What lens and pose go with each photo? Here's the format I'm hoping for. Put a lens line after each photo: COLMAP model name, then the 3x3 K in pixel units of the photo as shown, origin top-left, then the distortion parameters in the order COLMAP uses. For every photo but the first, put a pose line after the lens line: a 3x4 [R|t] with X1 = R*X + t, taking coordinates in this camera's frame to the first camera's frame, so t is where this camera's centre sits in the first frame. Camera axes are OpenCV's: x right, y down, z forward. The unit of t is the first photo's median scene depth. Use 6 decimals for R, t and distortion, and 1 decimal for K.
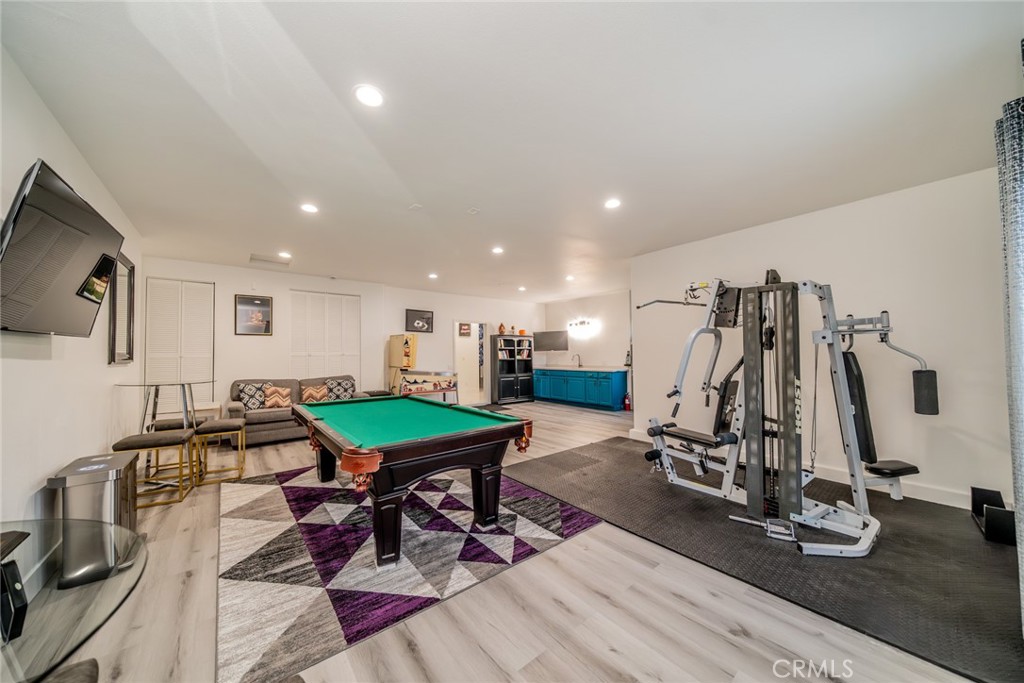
lens RADIAL K [[348.4, 0, 512.6], [0, 348.4, 345.9], [0, 0, 1]] dist [-0.008156, 0.000009]
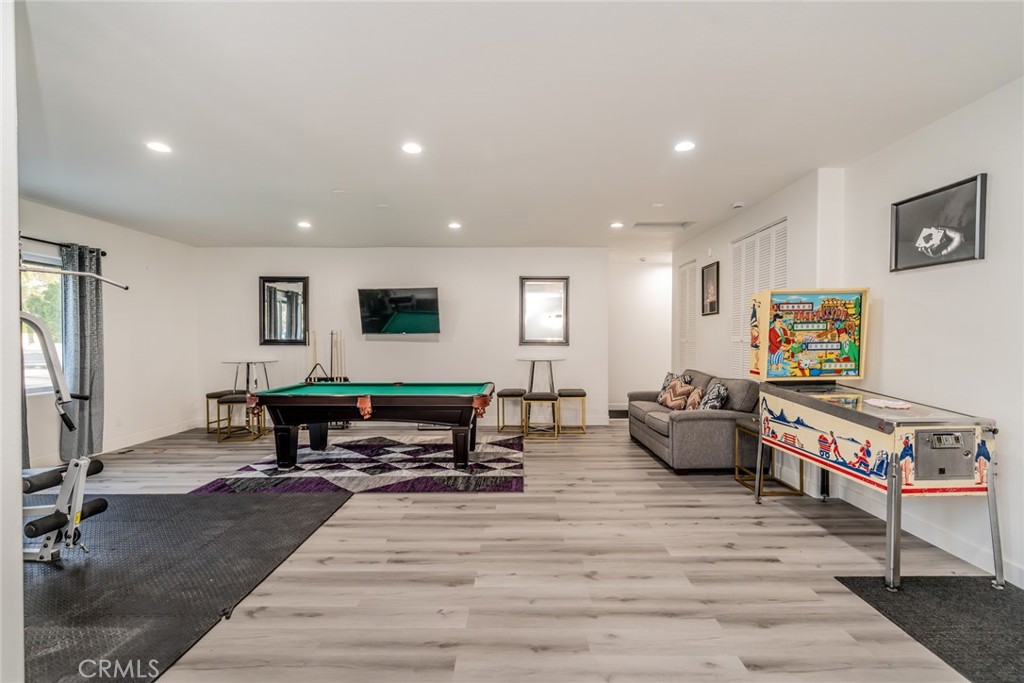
lens RADIAL K [[436.7, 0, 512.0], [0, 436.7, 341.5], [0, 0, 1]] dist [-0.000215, -0.000027]
pose [[-0.635974, 0.014582, -0.771573, 0.183839], [0.026455, 0.999646, -0.002913, 0.011403], [0.771257, -0.022264, -0.636135, 0.748751]]
